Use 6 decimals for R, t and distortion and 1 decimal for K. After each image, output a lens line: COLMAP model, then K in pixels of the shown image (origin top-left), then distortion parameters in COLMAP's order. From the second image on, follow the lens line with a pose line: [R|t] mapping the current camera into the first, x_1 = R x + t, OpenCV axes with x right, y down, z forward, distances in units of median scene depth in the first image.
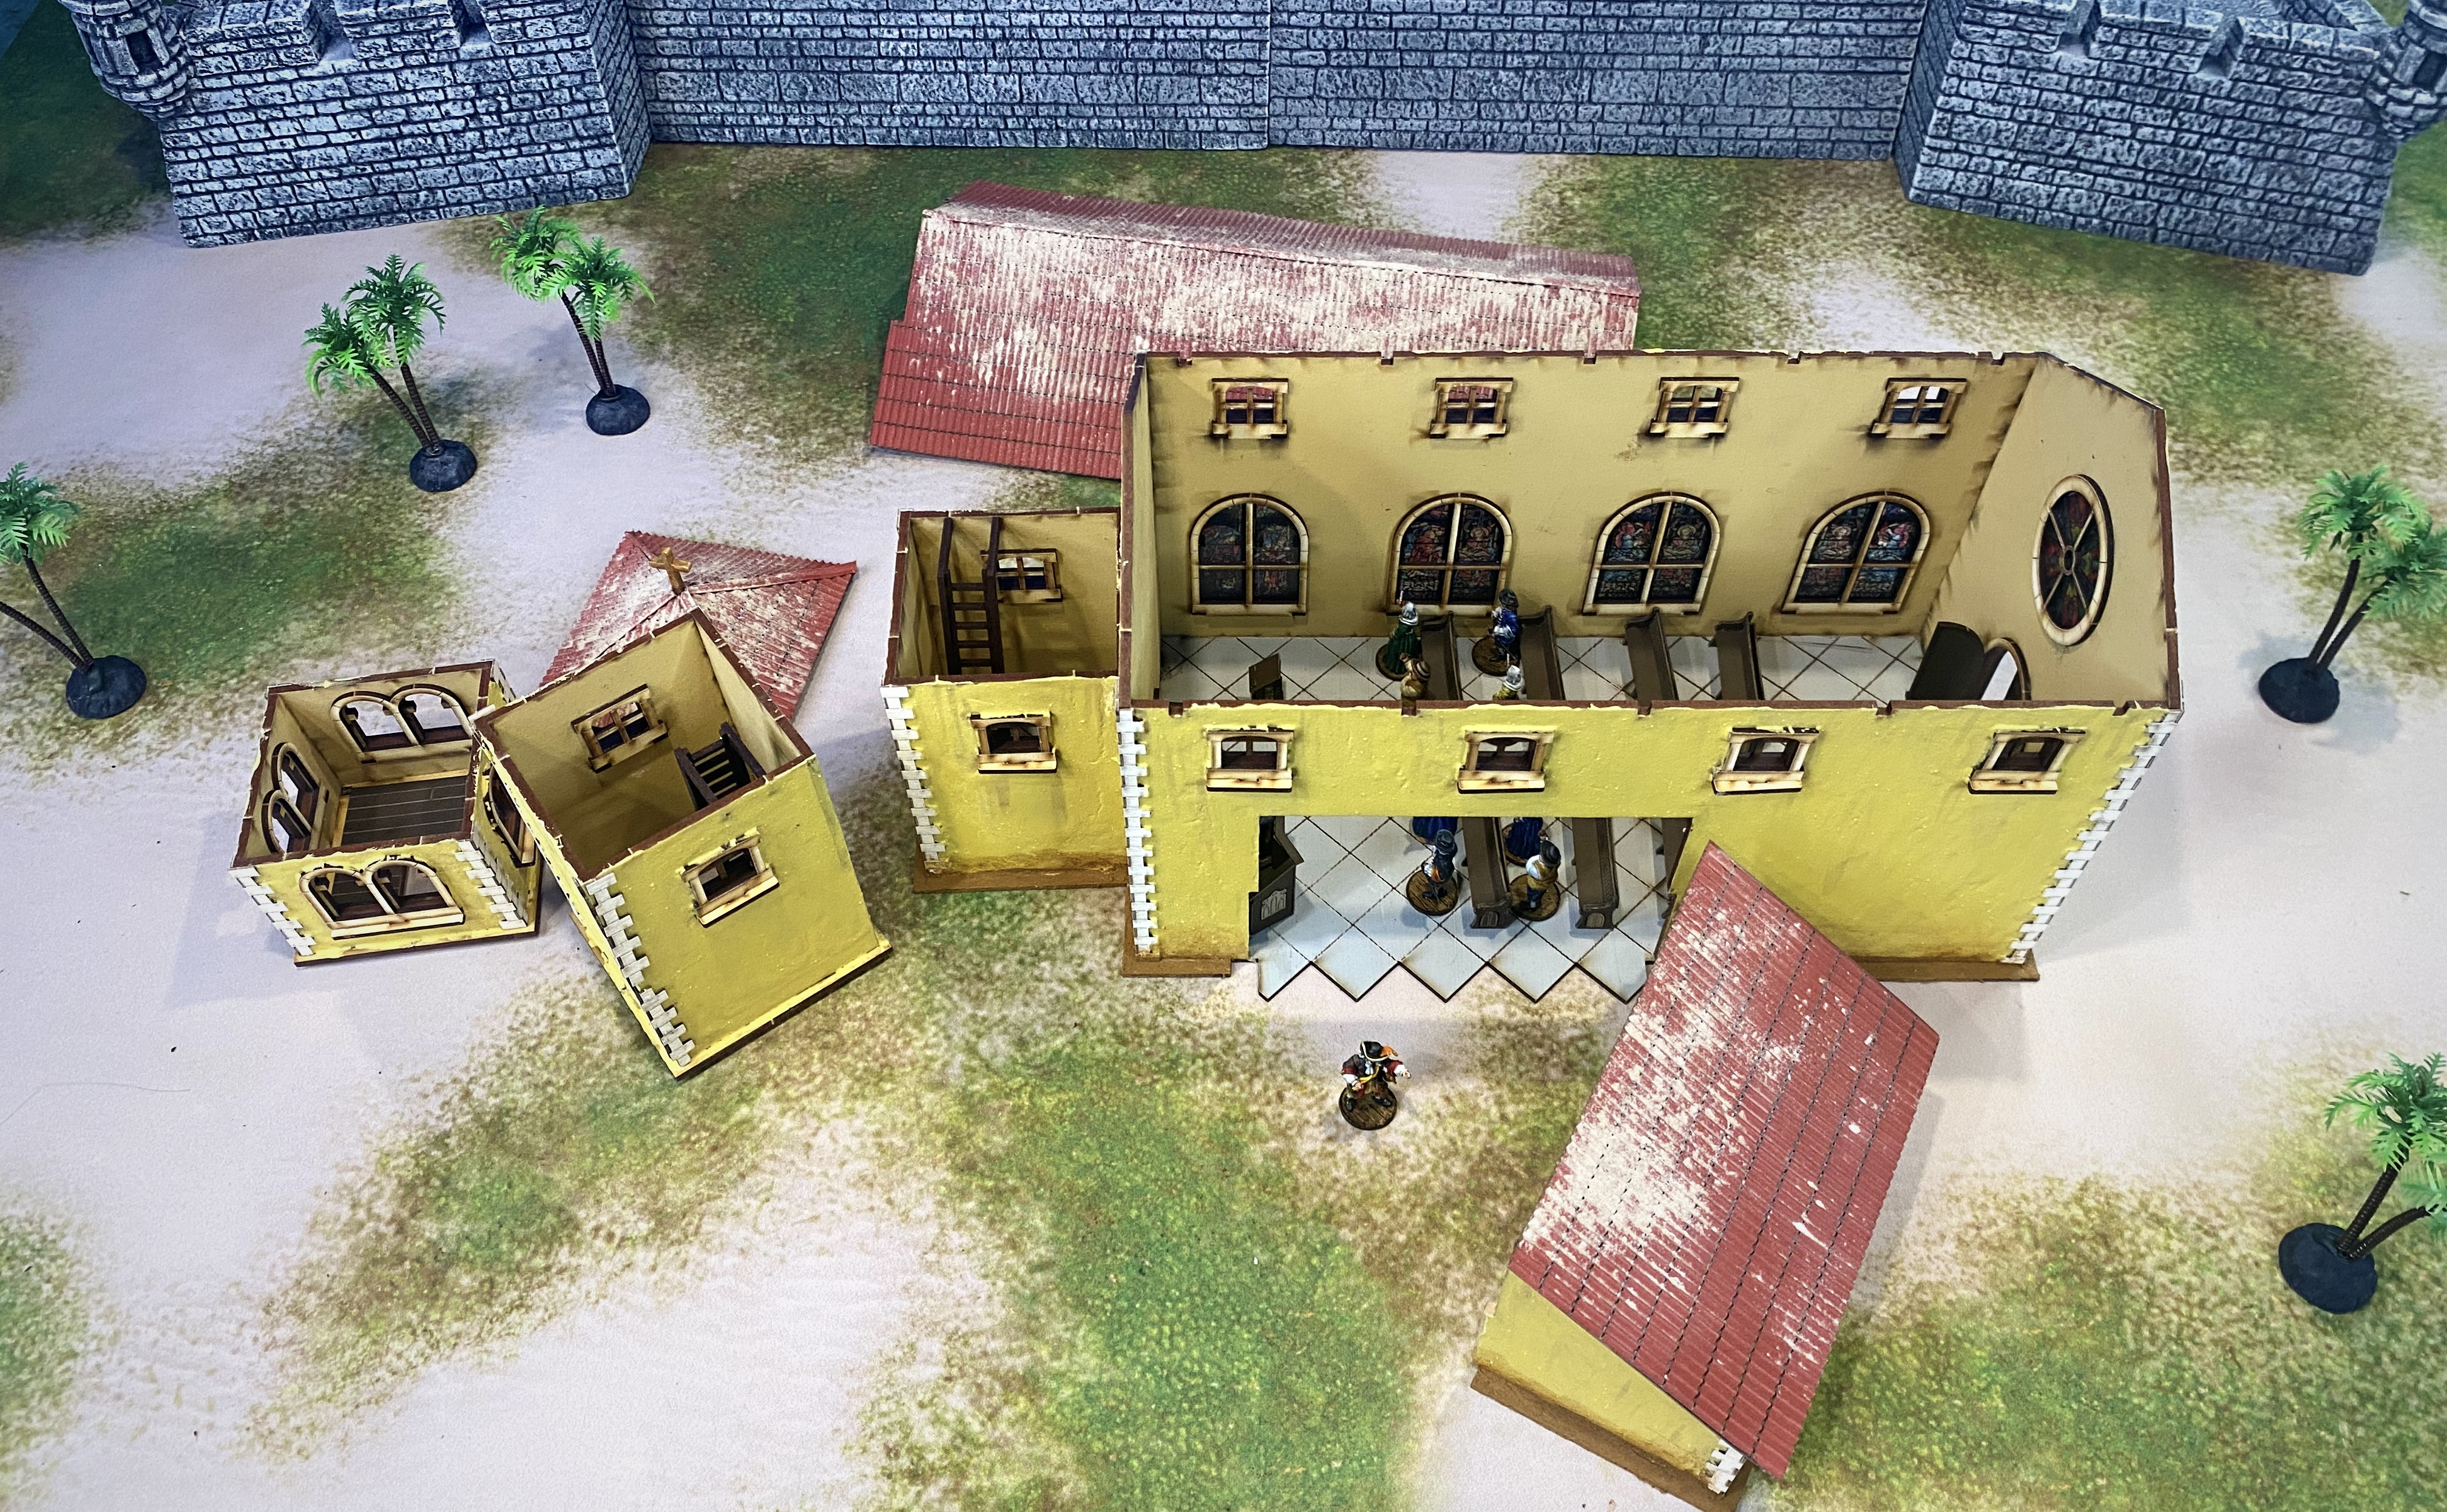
lens RADIAL K [[1881.8, 0, 1223.5], [0, 1881.8, 756.0], [0, 0, 1]] dist [0.019149, -0.017193]
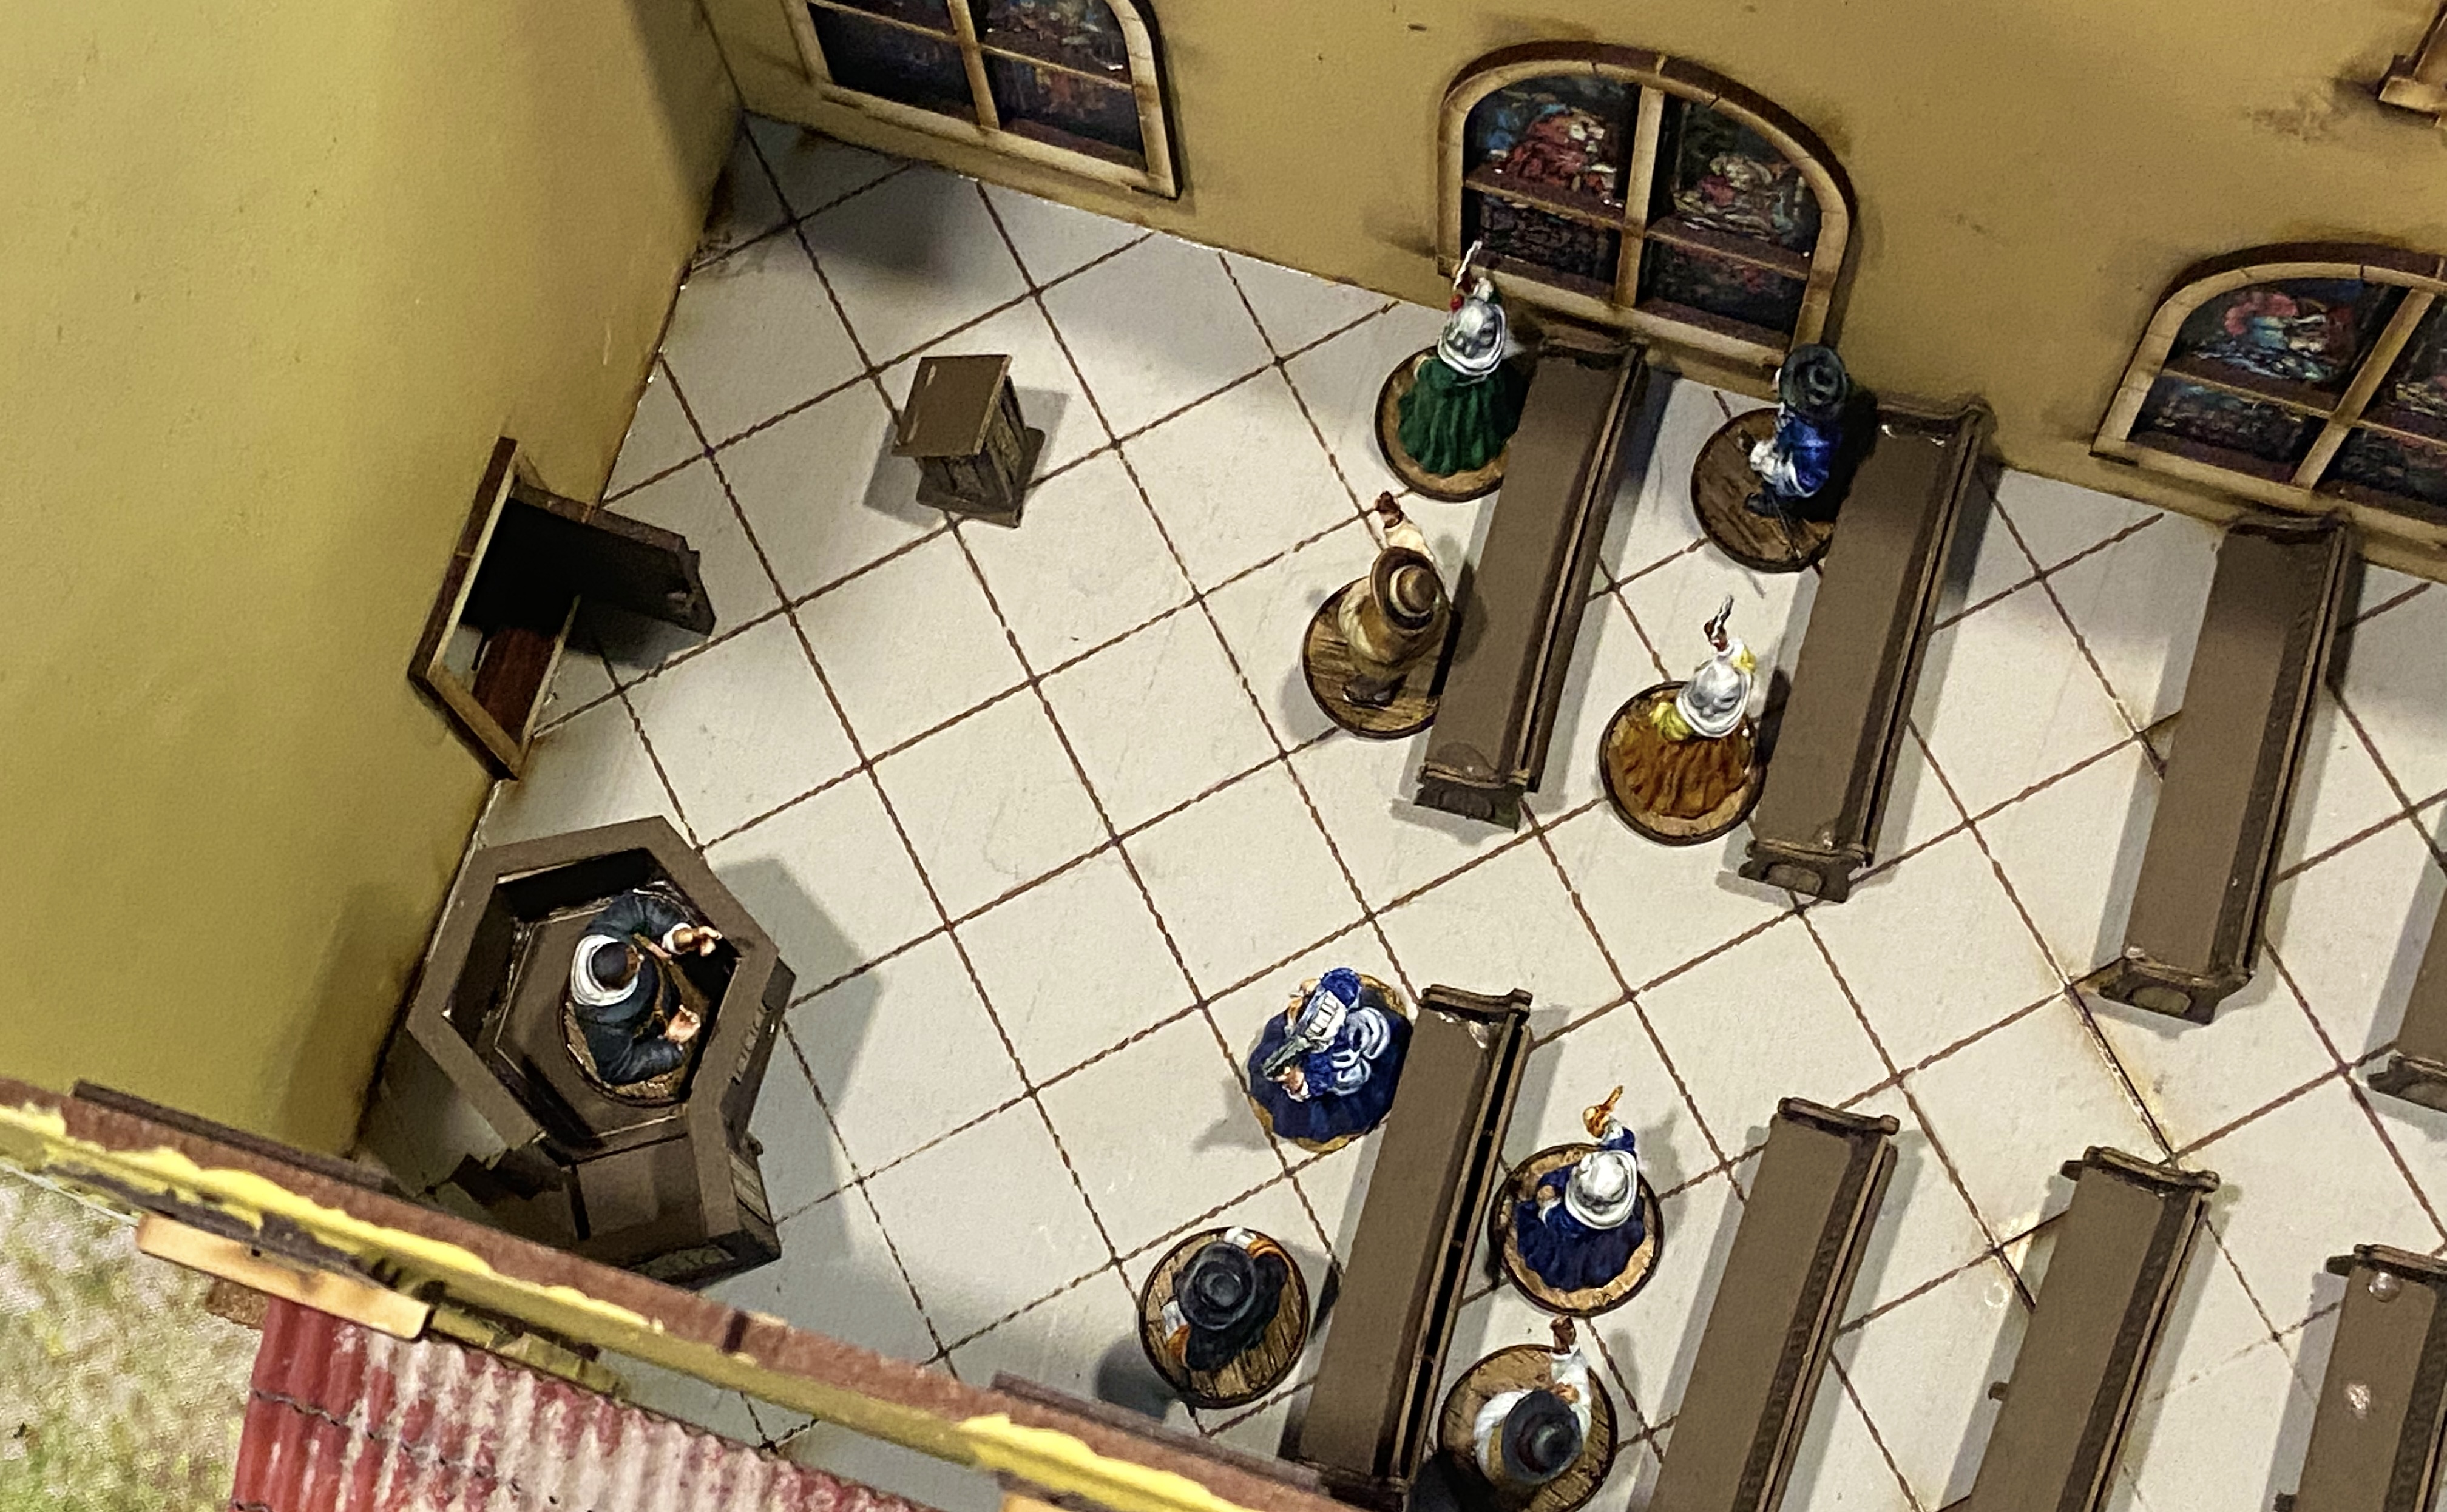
lens RADIAL K [[3719.2, 0, 1291.8], [0, 3719.2, 757.1], [0, 0, 1]] dist [0.136093, -0.526036]
pose [[0.953844, 0.277987, -0.113600, 0.130496], [-0.213337, 0.893495, 0.395163, -0.200416], [0.211351, -0.352689, 0.911560, 0.373754]]
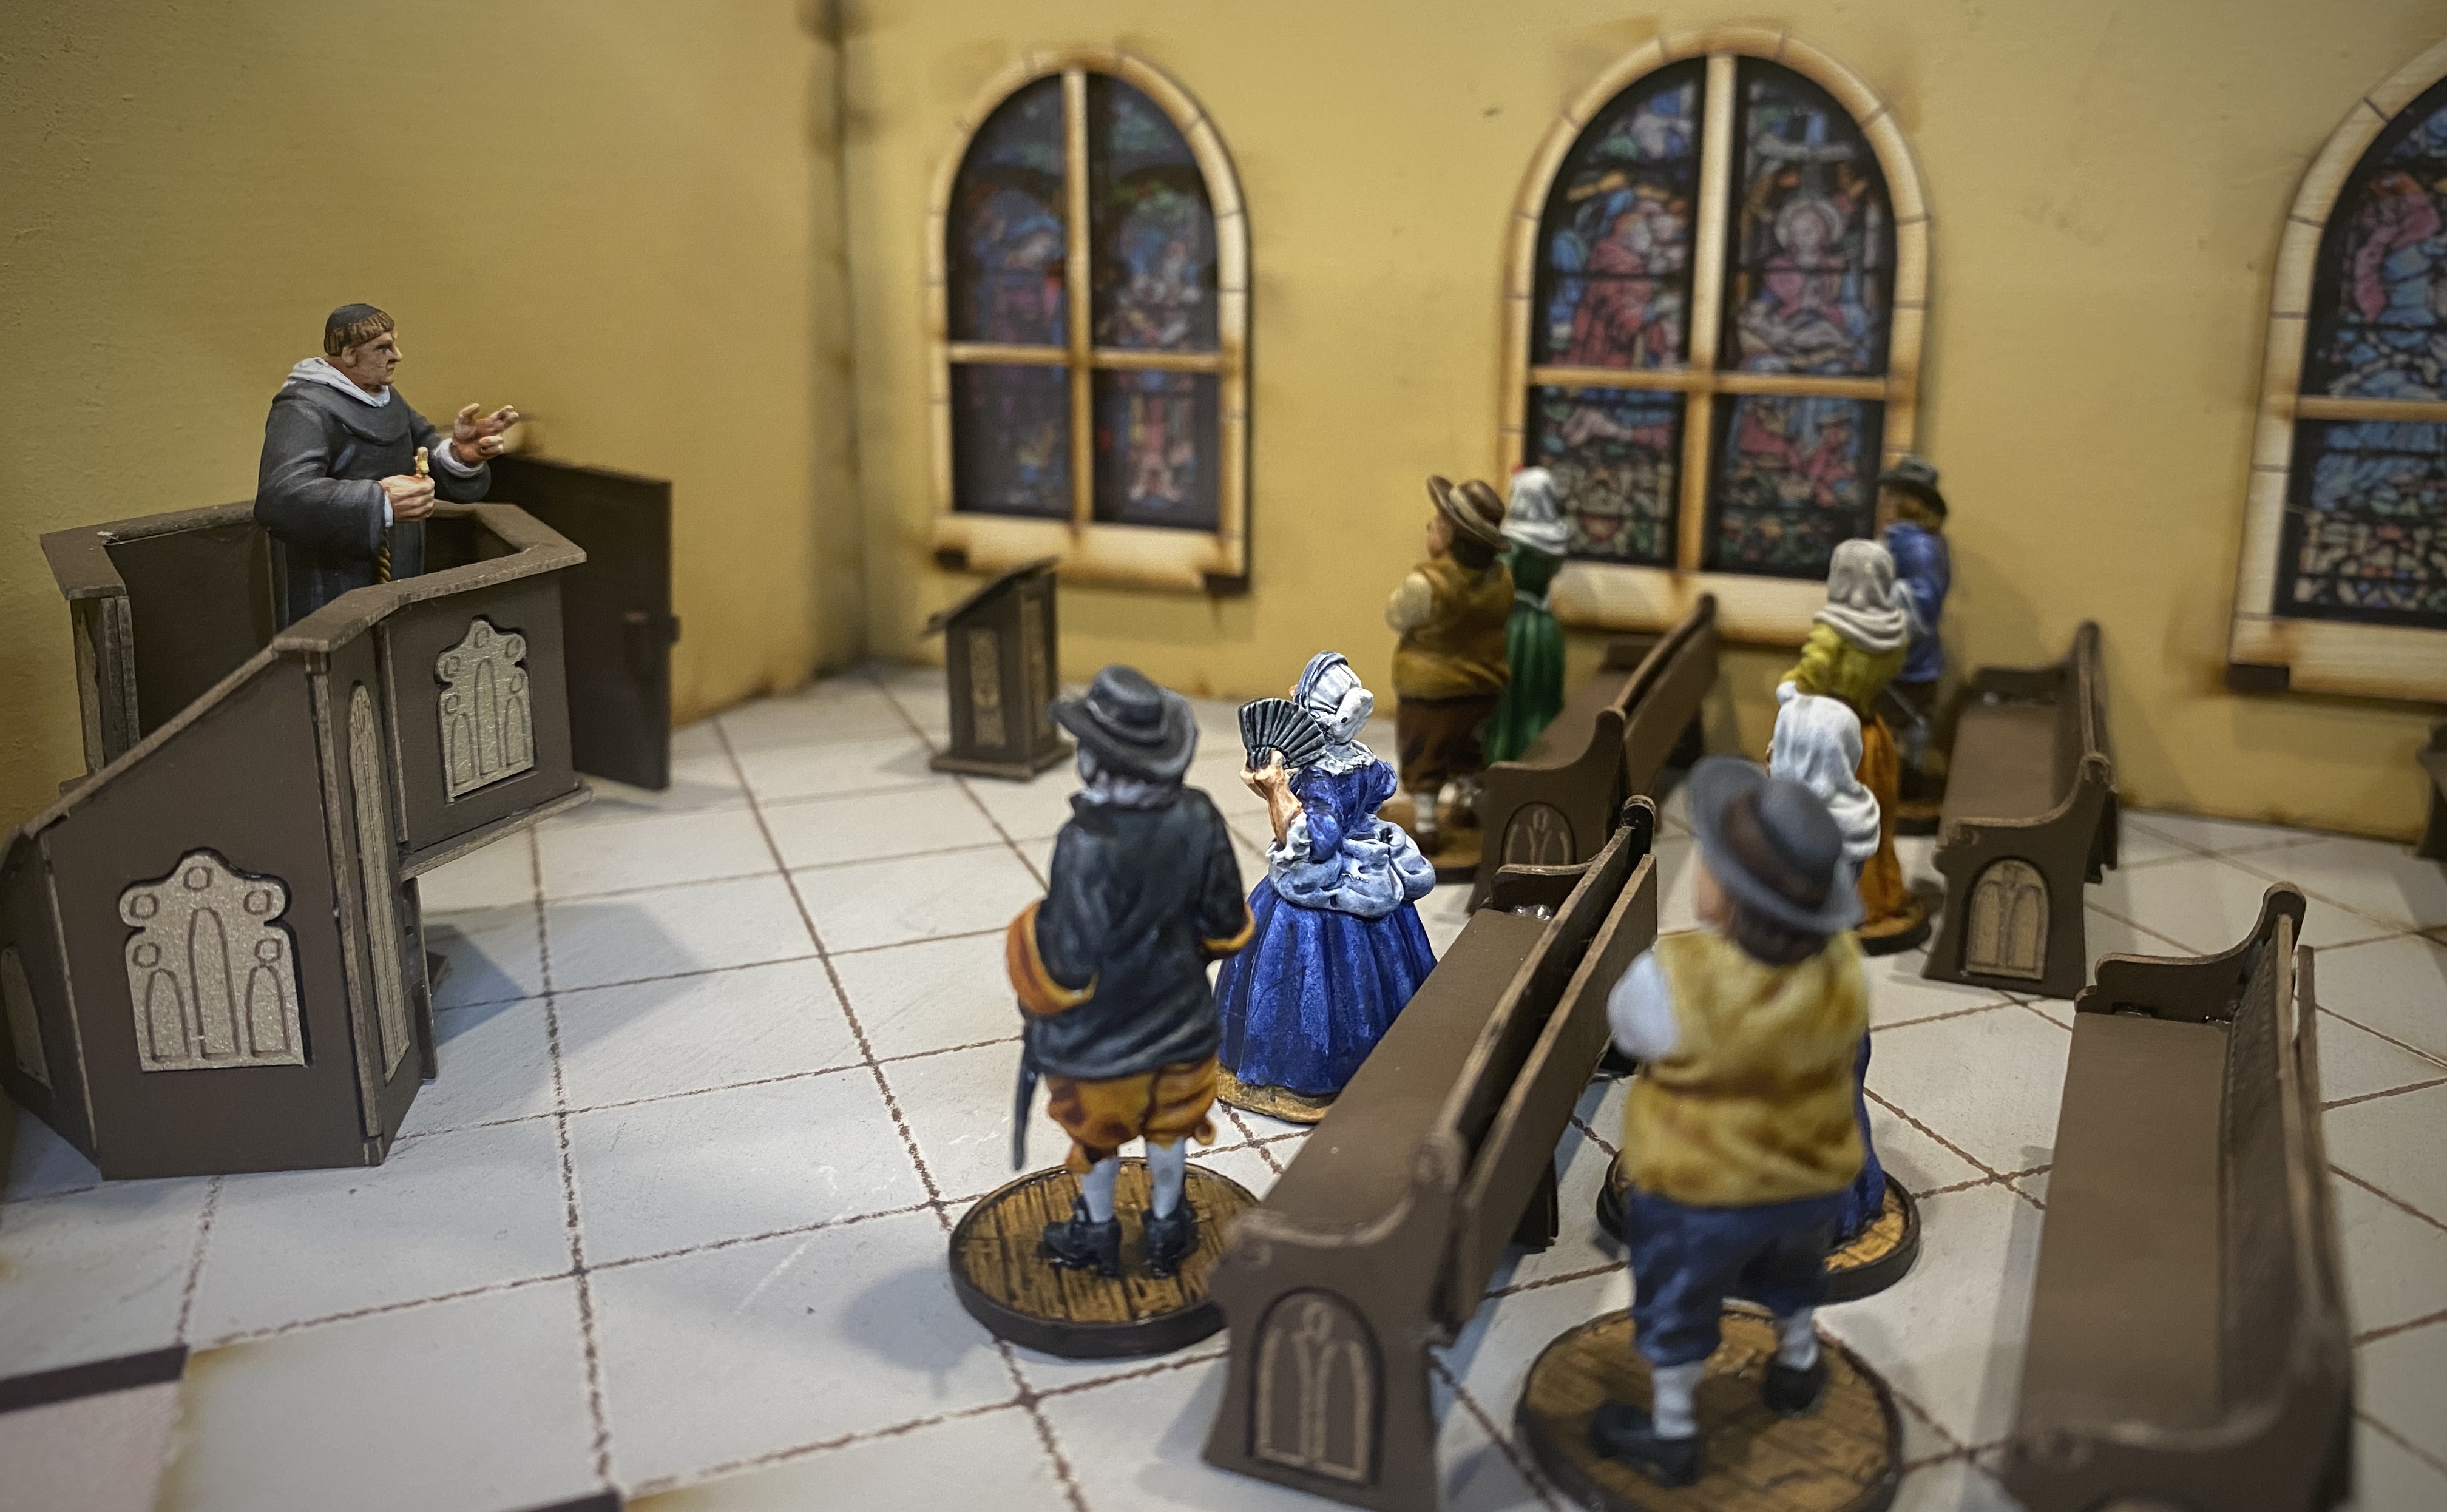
lens RADIAL K [[1935.4, 0, 1215.1], [0, 1935.4, 677.5], [0, 0, 1]] dist [-0.052300, 0.003217]
pose [[0.913061, 0.099094, -0.395601, 0.143281], [-0.320975, 0.773021, -0.547187, 0.096198], [0.251585, 0.626593, 0.737622, 0.663584]]
